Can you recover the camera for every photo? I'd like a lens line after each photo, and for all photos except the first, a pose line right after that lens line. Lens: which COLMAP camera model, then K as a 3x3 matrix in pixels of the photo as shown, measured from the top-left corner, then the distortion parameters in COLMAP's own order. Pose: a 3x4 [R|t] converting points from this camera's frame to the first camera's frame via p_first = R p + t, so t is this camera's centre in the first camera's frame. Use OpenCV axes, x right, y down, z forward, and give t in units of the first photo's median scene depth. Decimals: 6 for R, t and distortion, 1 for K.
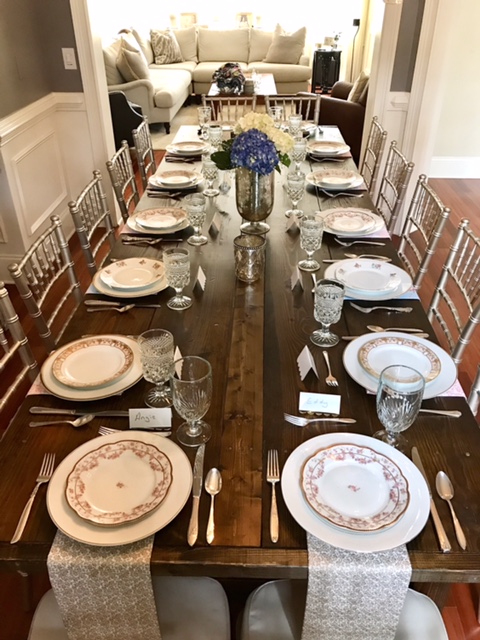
lens RADIAL K [[540.2, 0, 240.0], [0, 540.2, 320.0], [0, 0, 1]] dist [0.030745, -0.001237]
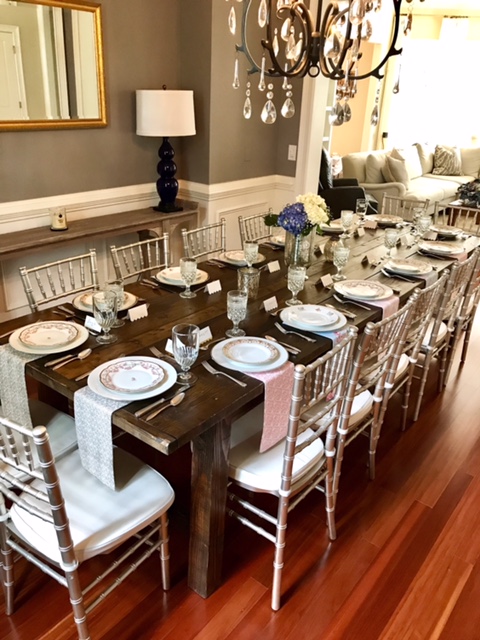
lens RADIAL K [[540.2, 0, 240.0], [0, 540.2, 320.0], [0, 0, 1]] dist [0.030745, -0.001237]
pose [[0.815723, 0.274215, -0.509315, 0.366488], [-0.356952, 0.931482, -0.070189, 0.040314], [0.455171, 0.239056, 0.857713, -0.096068]]
